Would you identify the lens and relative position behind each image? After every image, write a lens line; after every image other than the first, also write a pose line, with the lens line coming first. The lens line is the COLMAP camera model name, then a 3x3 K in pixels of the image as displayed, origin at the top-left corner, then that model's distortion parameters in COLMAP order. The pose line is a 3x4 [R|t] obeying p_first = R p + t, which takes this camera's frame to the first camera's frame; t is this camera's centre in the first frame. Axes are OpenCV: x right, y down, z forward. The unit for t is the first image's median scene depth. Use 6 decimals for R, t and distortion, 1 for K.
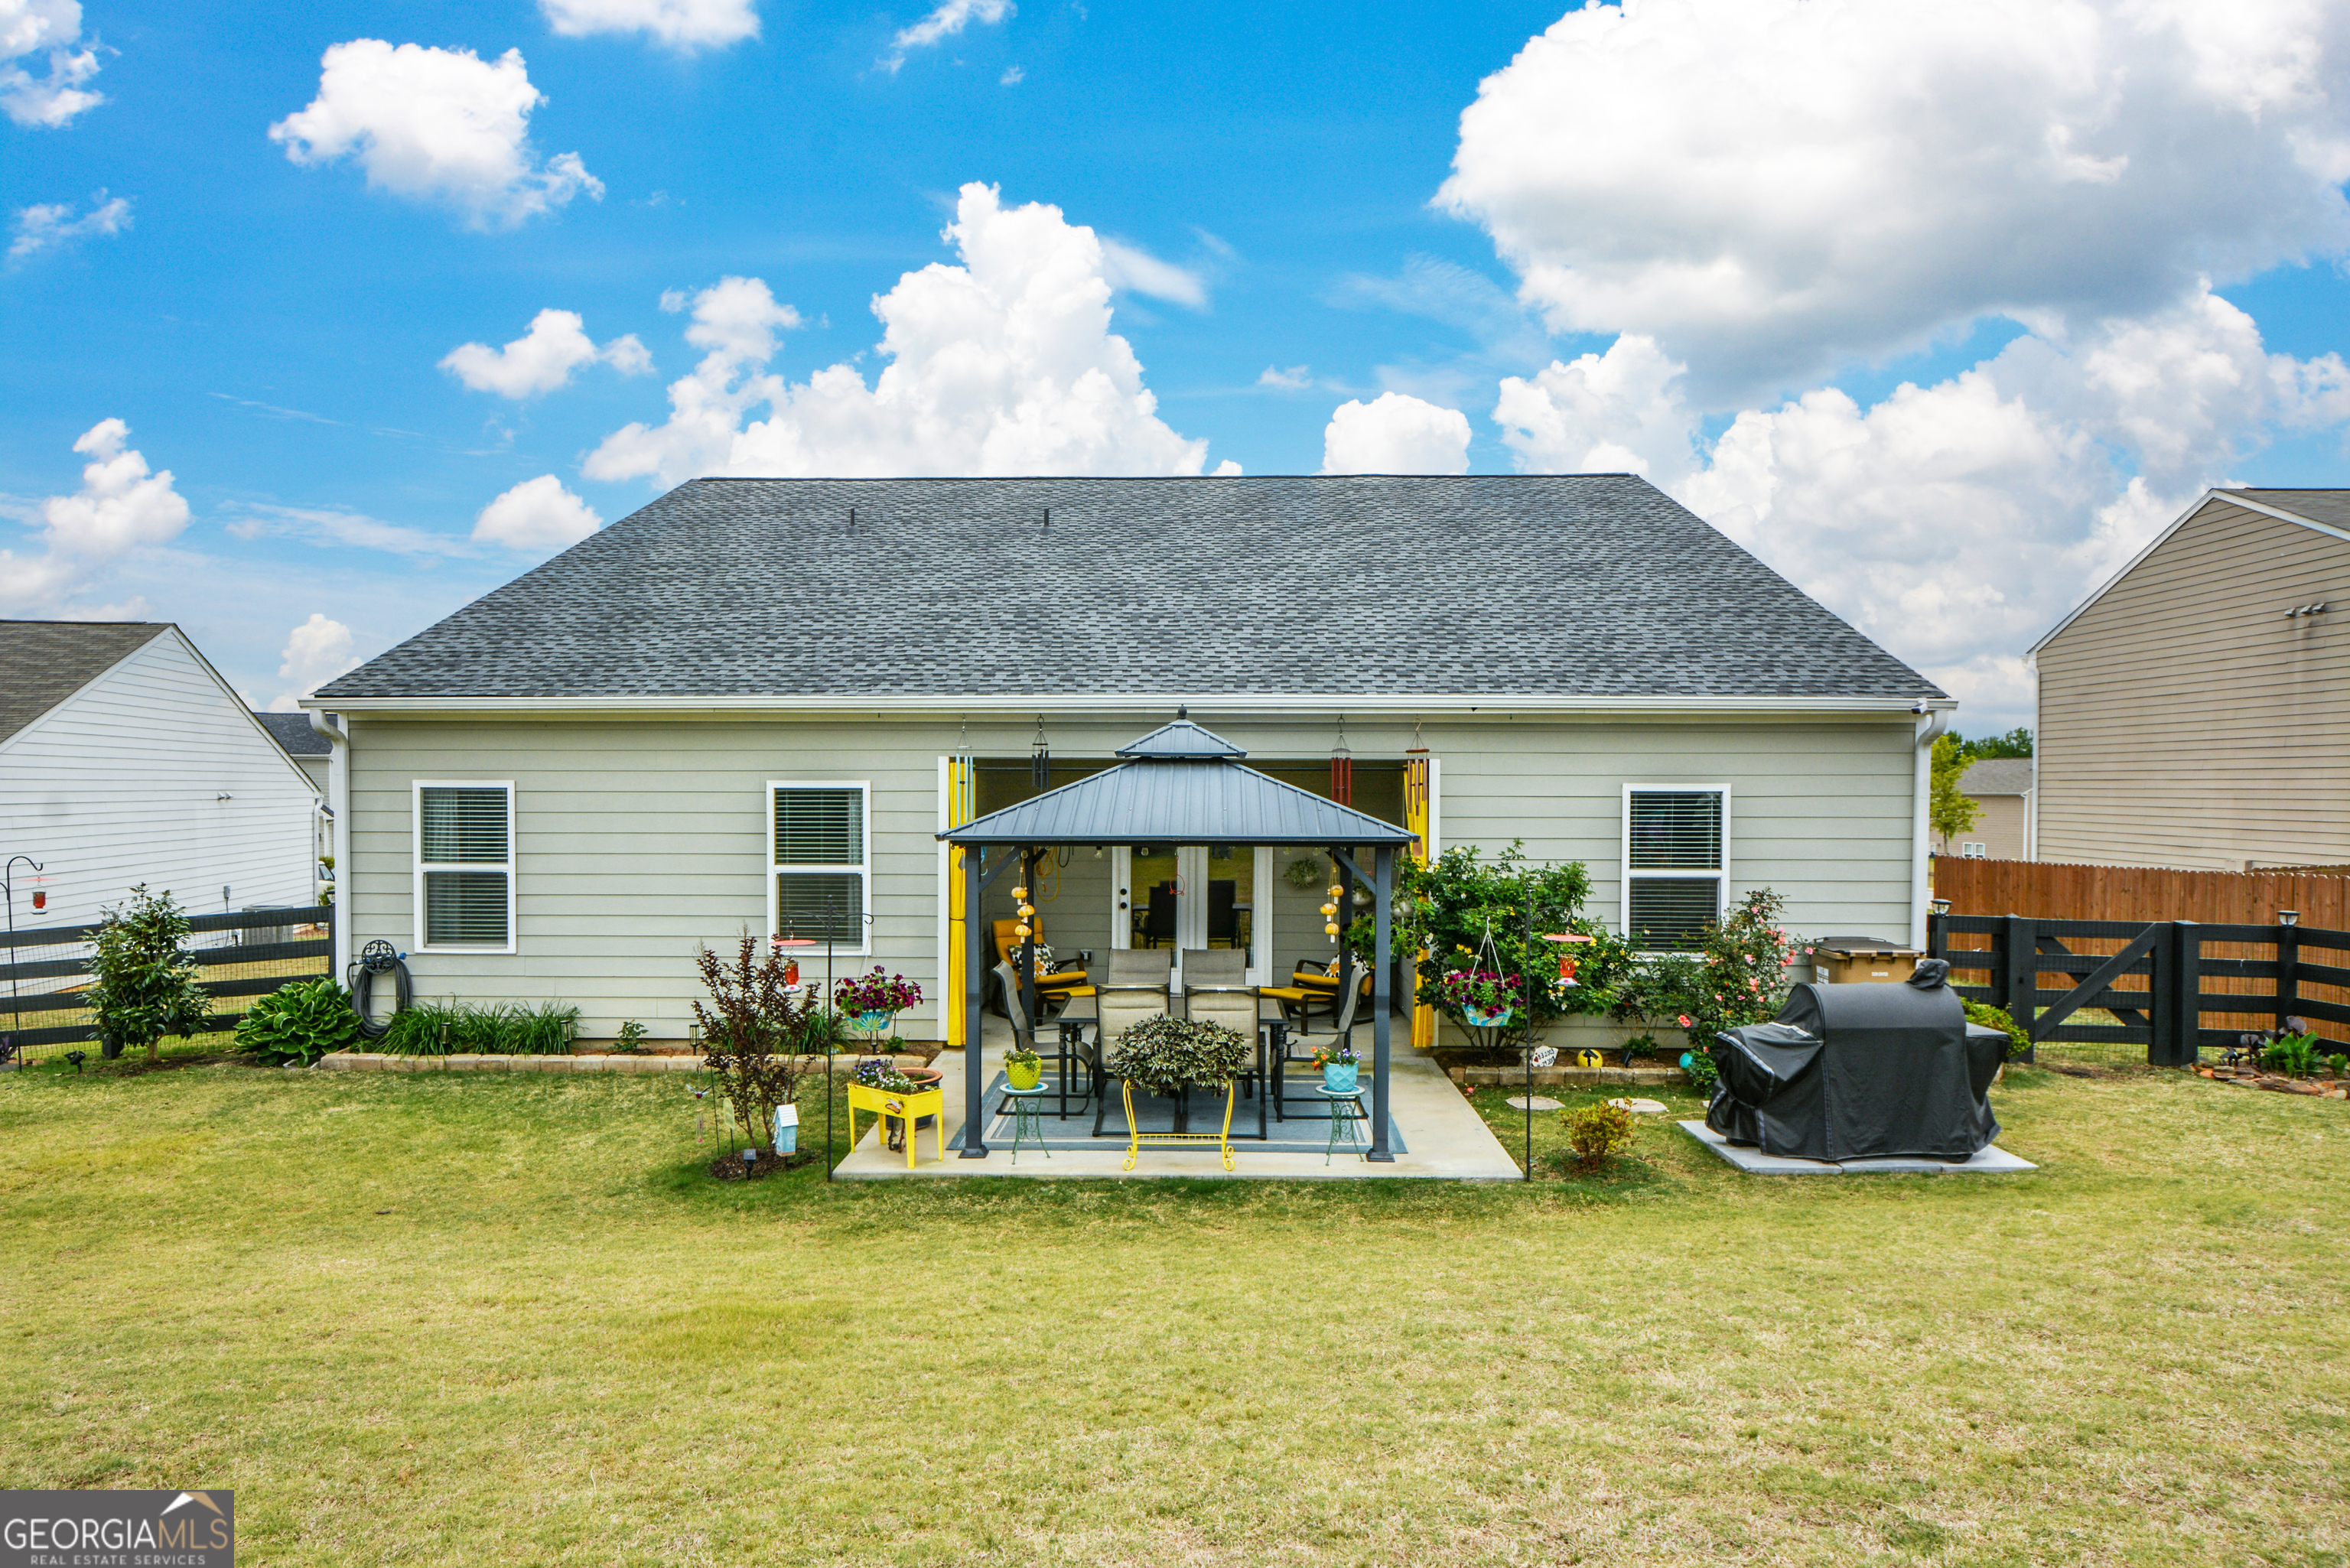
lens RADIAL K [[1437.8, 0, 1172.1], [0, 1437.8, 812.8], [0, 0, 1]] dist [-0.005025, 0.001240]
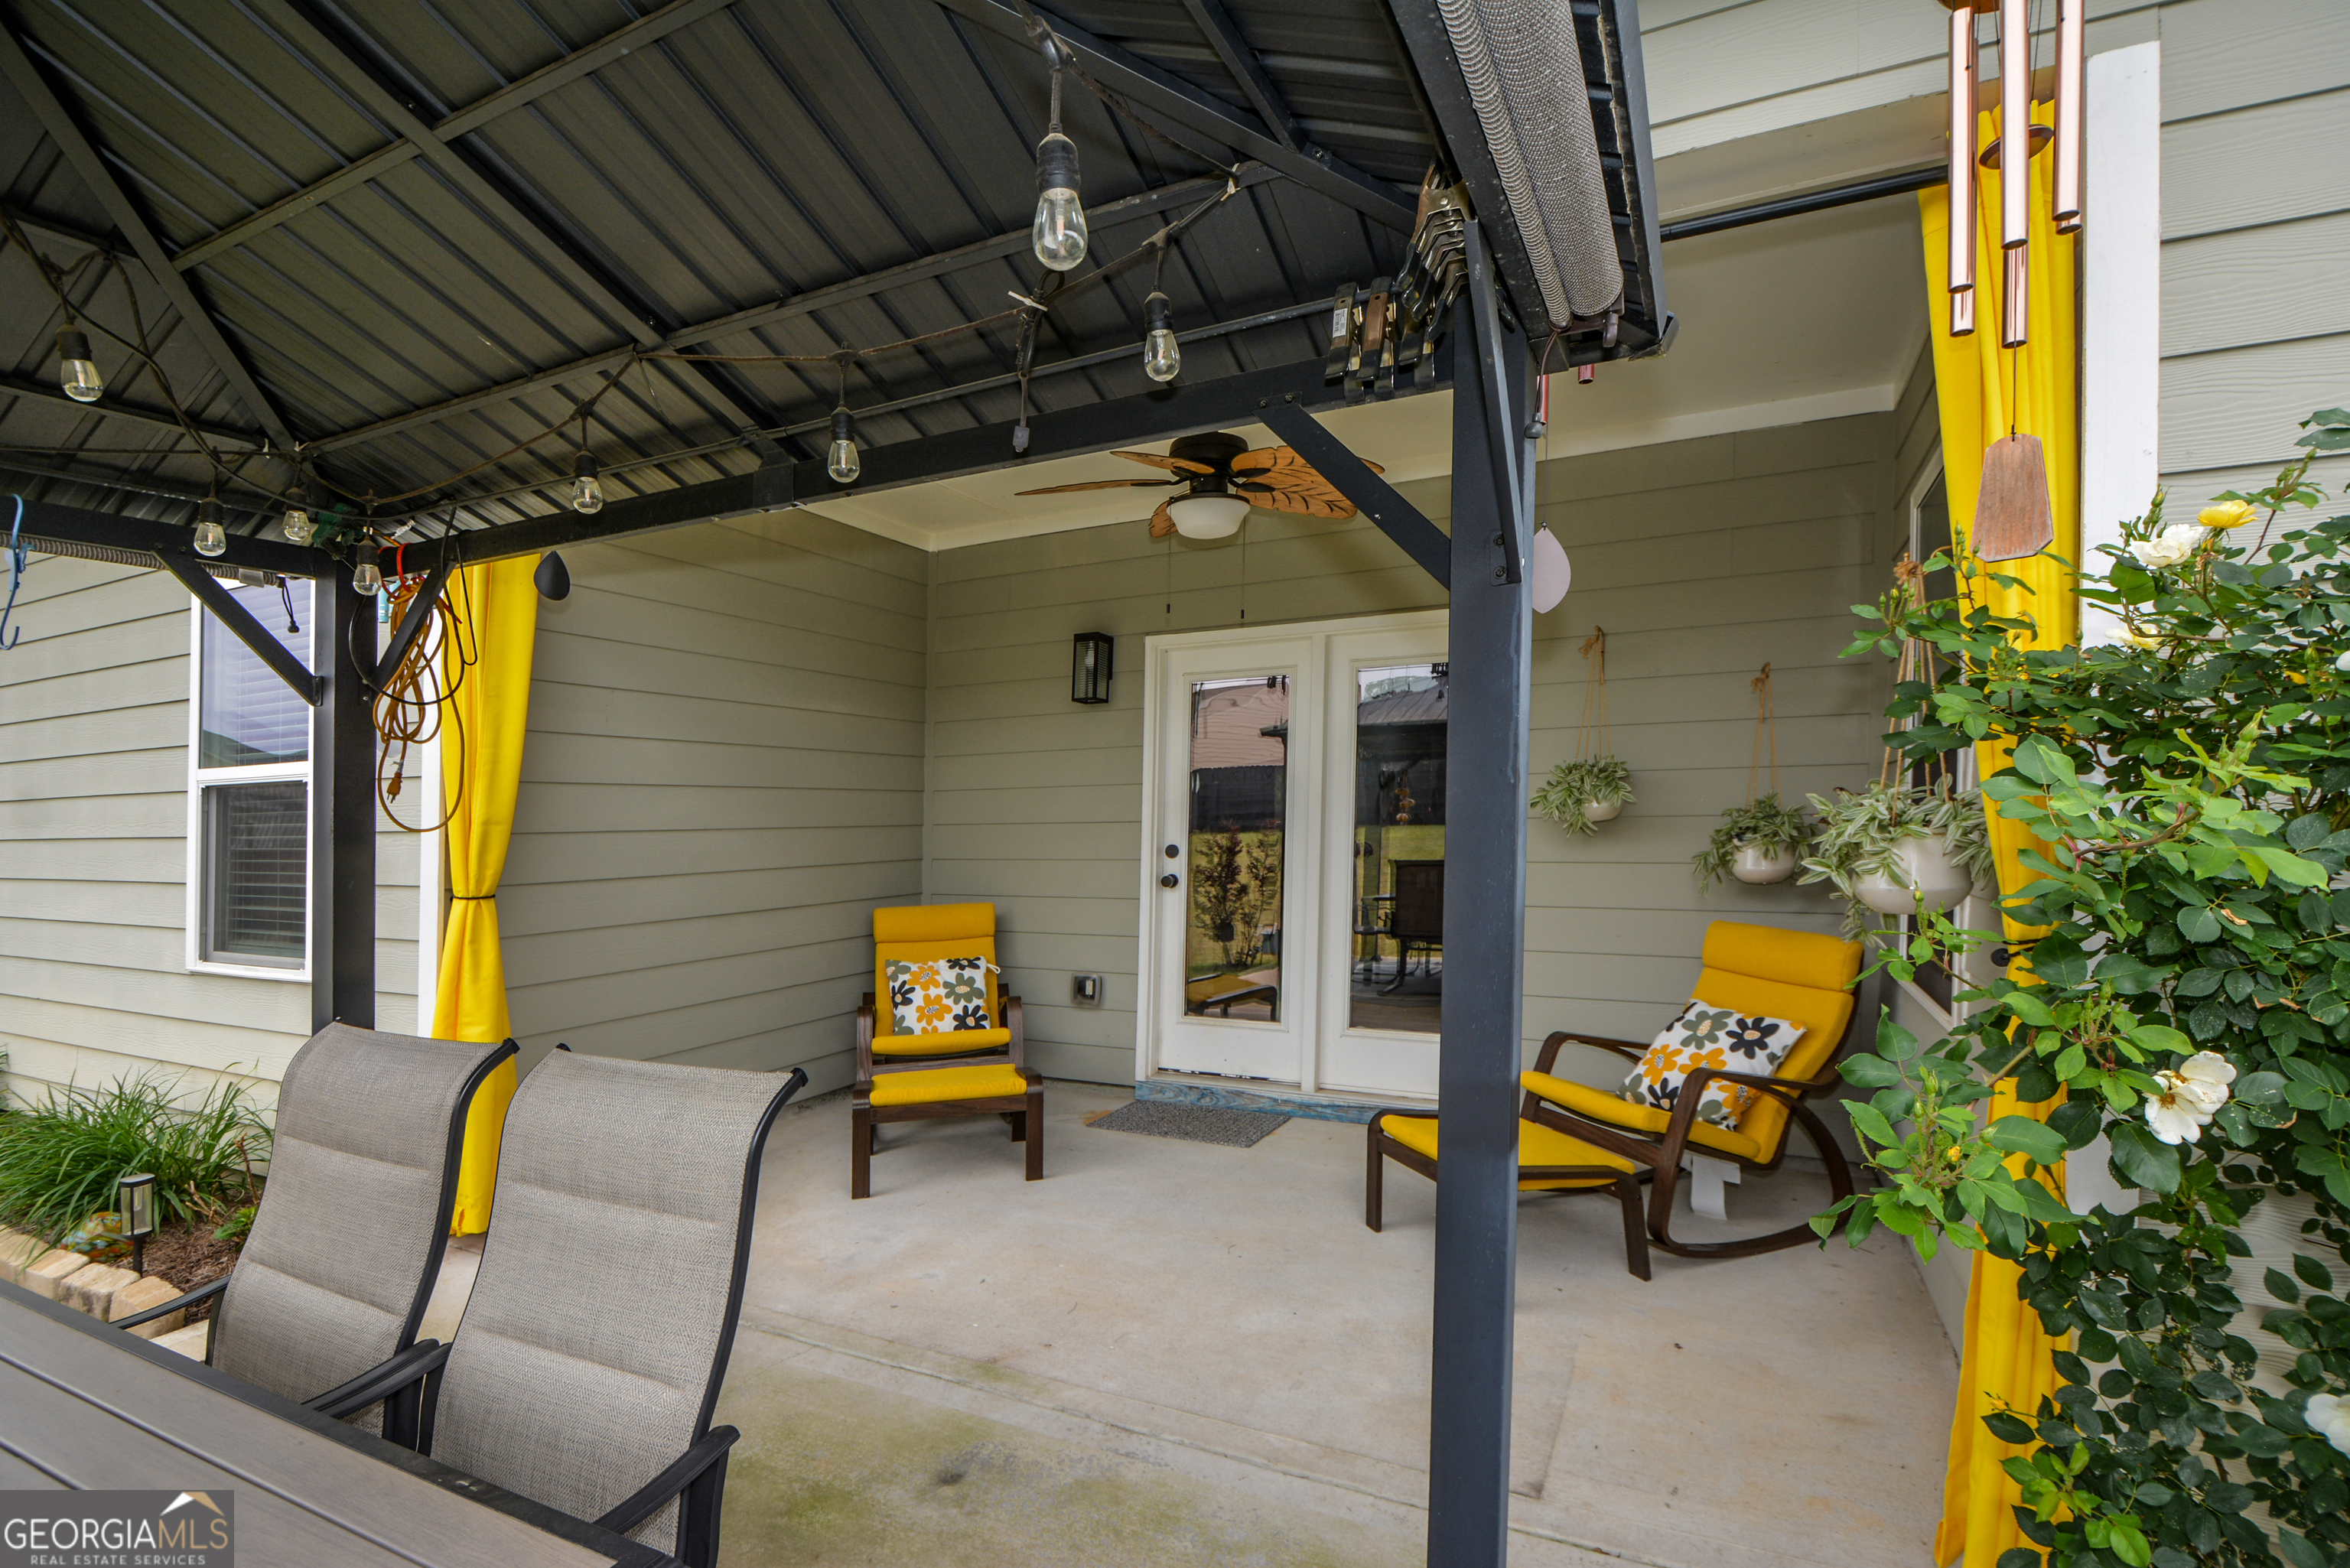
lens RADIAL K [[1036.4, 0, 1187.4], [0, 1036.4, 839.1], [0, 0, 1]] dist [0.000319, 0.000042]
pose [[0.910974, -0.008985, -0.412367, 0.133216], [0.010369, 0.999946, 0.001119, 0.061965], [0.412334, -0.005295, 0.911017, 0.853523]]
